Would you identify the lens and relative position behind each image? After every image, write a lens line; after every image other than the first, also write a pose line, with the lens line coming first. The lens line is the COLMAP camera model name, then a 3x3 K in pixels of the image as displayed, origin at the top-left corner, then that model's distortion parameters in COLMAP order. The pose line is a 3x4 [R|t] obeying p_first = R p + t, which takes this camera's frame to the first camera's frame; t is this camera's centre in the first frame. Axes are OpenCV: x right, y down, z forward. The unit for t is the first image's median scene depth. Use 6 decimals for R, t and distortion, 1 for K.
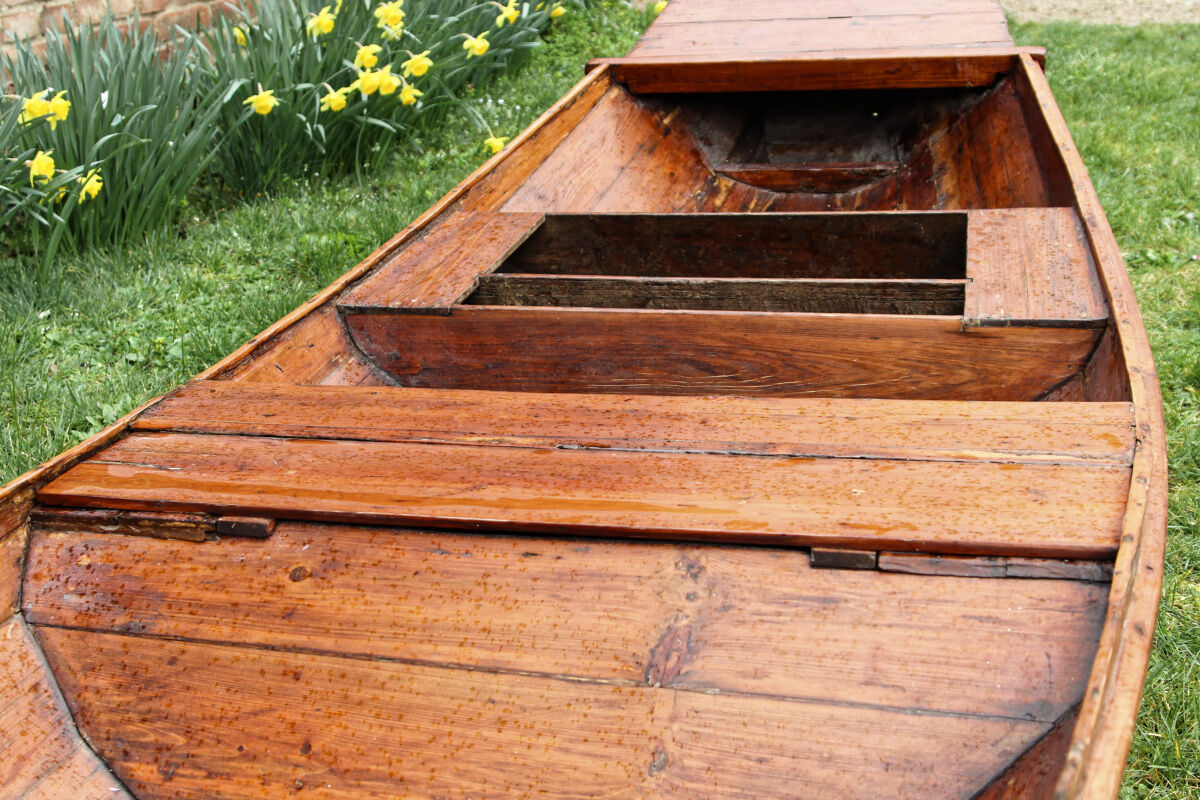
lens RADIAL K [[1554.3, 0, 562.9], [0, 1554.3, 392.7], [0, 0, 1]] dist [0.013697, 0.000000]
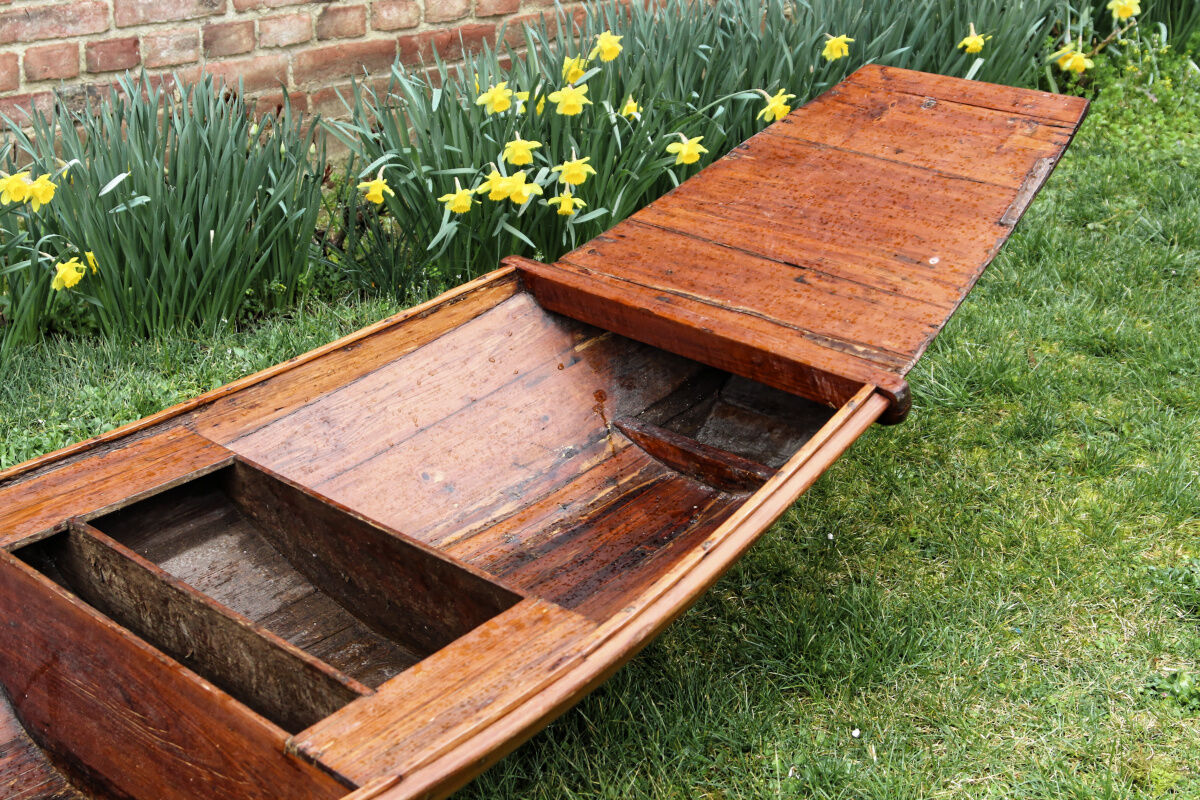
lens RADIAL K [[2212.8, 0, 548.3], [0, 2212.8, 405.8], [0, 0, 1]] dist [0.064533, 0.000000]
pose [[0.833995, 0.229582, -0.501741, 1.096207], [-0.214365, 0.972712, 0.088766, -0.423172], [0.508429, 0.033526, 0.860451, 0.028326]]
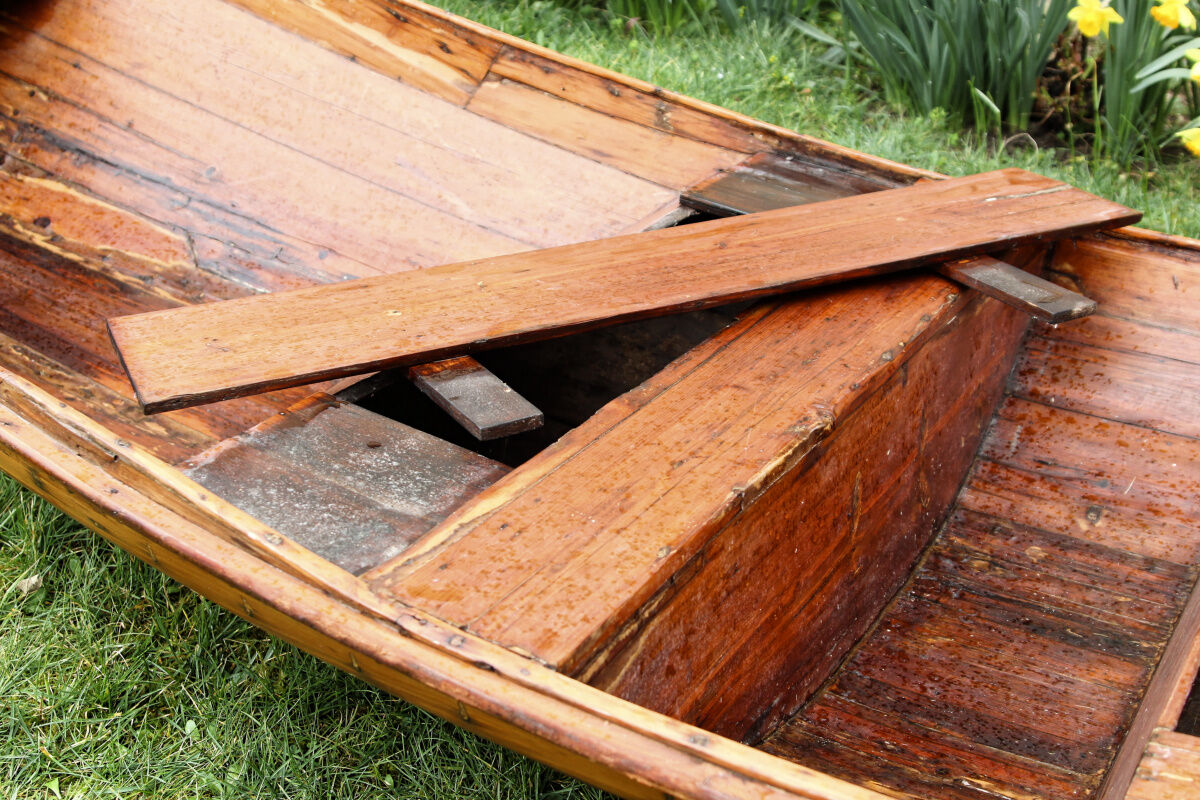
lens RADIAL K [[1554.3, 0, 602.5], [0, 1554.3, 406.3], [0, 0, 1]] dist [0.013697, 0.000000]
pose [[-0.253437, 0.481640, -0.838923, 0.779582], [-0.380855, 0.747514, 0.544217, -0.377994], [0.889224, 0.457433, -0.006013, 0.937290]]
